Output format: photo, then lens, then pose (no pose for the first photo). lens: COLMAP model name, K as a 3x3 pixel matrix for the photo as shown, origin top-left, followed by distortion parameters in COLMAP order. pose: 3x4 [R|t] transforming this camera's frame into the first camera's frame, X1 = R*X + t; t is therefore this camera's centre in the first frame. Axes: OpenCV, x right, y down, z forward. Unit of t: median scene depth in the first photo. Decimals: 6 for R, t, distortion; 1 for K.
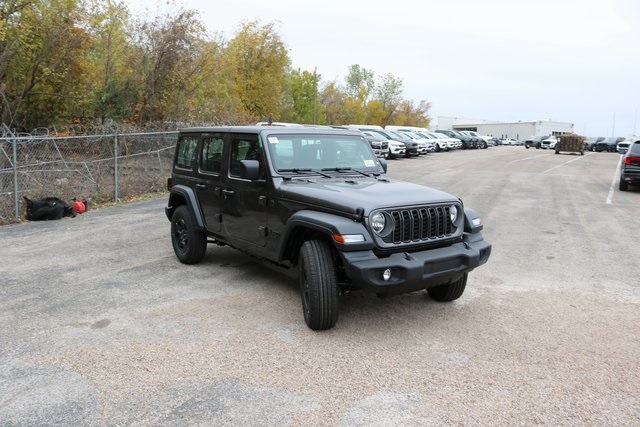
lens RADIAL K [[524.6, 0, 316.4], [0, 524.6, 212.7], [0, 0, 1]] dist [-0.134196, 0.085994]
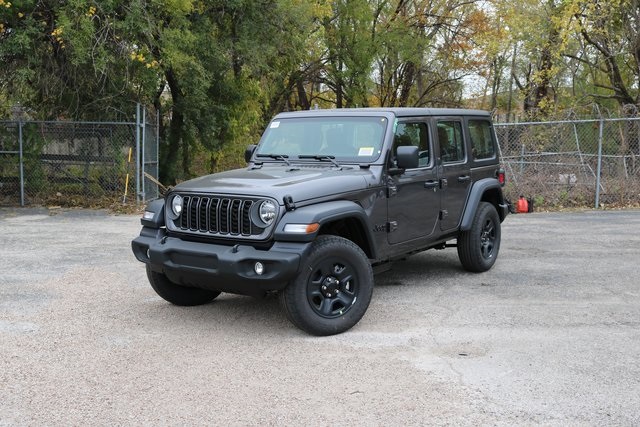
lens RADIAL K [[746.7, 0, 317.4], [0, 746.7, 214.8], [0, 0, 1]] dist [-0.085401, 0.000000]
pose [[0.305253, 0.092078, -0.947809, 1.367751], [-0.119931, 0.991106, 0.057659, -0.068239], [0.944689, 0.096071, 0.313581, 0.717465]]
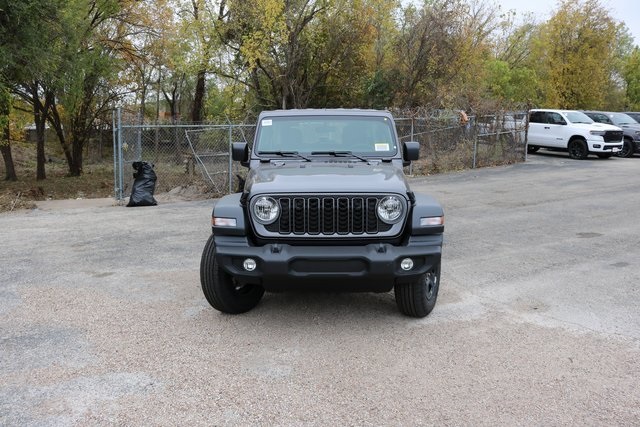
lens RADIAL K [[524.6, 0, 321.4], [0, 524.6, 214.5], [0, 0, 1]] dist [-0.134196, 0.085994]
pose [[0.799421, 0.081360, -0.595236, 0.660763], [-0.068775, 0.996667, 0.043864, -0.015932], [0.596821, 0.005871, 0.802353, 0.285343]]
